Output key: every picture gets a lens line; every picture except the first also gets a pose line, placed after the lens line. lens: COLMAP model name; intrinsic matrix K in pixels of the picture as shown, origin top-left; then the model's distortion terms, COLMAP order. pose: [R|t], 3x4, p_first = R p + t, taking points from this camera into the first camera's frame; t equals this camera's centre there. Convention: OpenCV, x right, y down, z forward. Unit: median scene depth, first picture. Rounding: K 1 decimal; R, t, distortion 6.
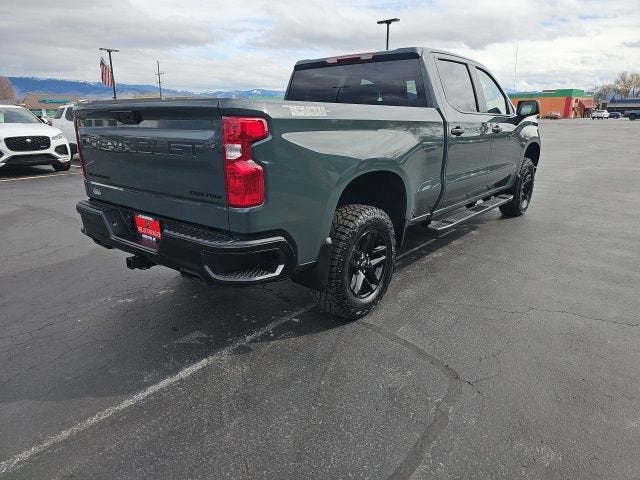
lens RADIAL K [[417.5, 0, 319.5], [0, 417.5, 247.0], [0, 0, 1]] dist [0.056695, -0.045192]
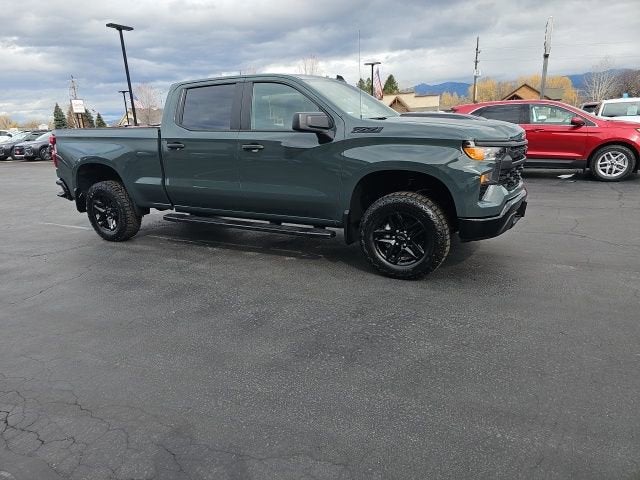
lens RADIAL K [[417.5, 0, 313.0], [0, 417.5, 238.1], [0, 0, 1]] dist [0.056695, -0.045192]
pose [[0.201476, 0.256248, -0.945380, 1.682844], [-0.255526, 0.945502, 0.201824, -0.373421], [0.945576, 0.200906, 0.255974, 1.122588]]
